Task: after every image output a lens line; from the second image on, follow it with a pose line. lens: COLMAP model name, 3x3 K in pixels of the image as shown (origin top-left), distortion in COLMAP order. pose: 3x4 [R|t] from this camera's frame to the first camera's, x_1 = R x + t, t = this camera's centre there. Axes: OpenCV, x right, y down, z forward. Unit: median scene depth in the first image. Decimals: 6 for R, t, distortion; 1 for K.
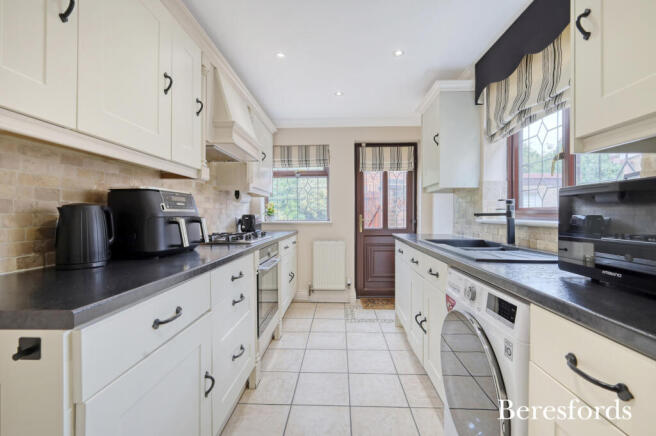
lens RADIAL K [[284.9, 0, 330.3], [0, 284.9, 216.9], [0, 0, 1]] dist [0.003220, -0.000244]
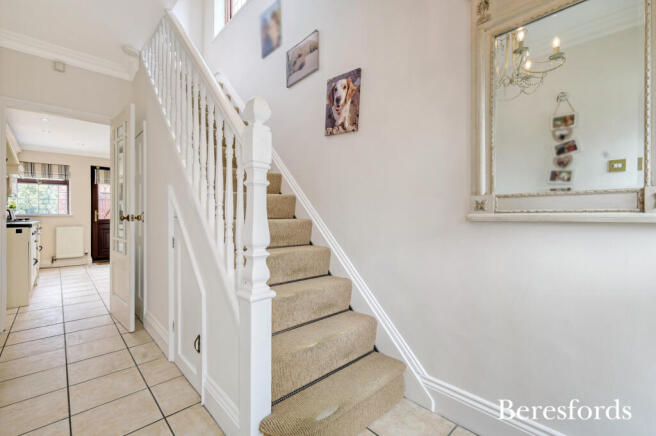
lens RADIAL K [[284.9, 0, 330.2], [0, 284.9, 219.1], [0, 0, 1]] dist [0.003220, -0.000244]
pose [[0.693877, -0.002125, 0.720090, -0.145471], [0.000161, 0.999996, 0.002795, 0.038937], [-0.720094, -0.001823, 0.693875, -1.149255]]
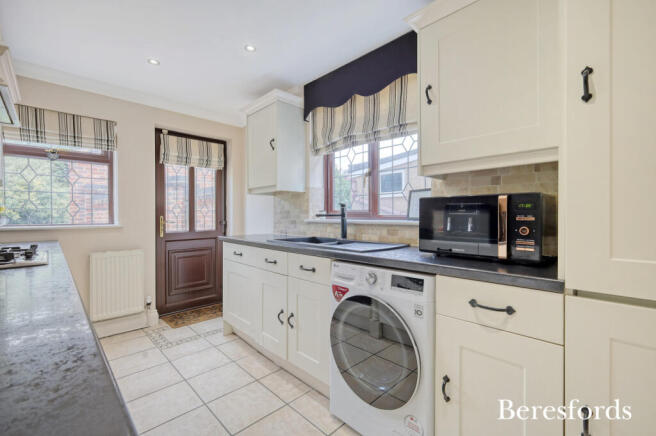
lens RADIAL K [[284.9, 0, 330.7], [0, 284.9, 216.7], [0, 0, 1]] dist [0.003220, -0.000244]
pose [[0.685205, -0.004400, 0.728337, -0.167924], [0.007321, 0.999973, -0.000847, -0.000811], [-0.728313, 0.005912, 0.685219, 0.084803]]
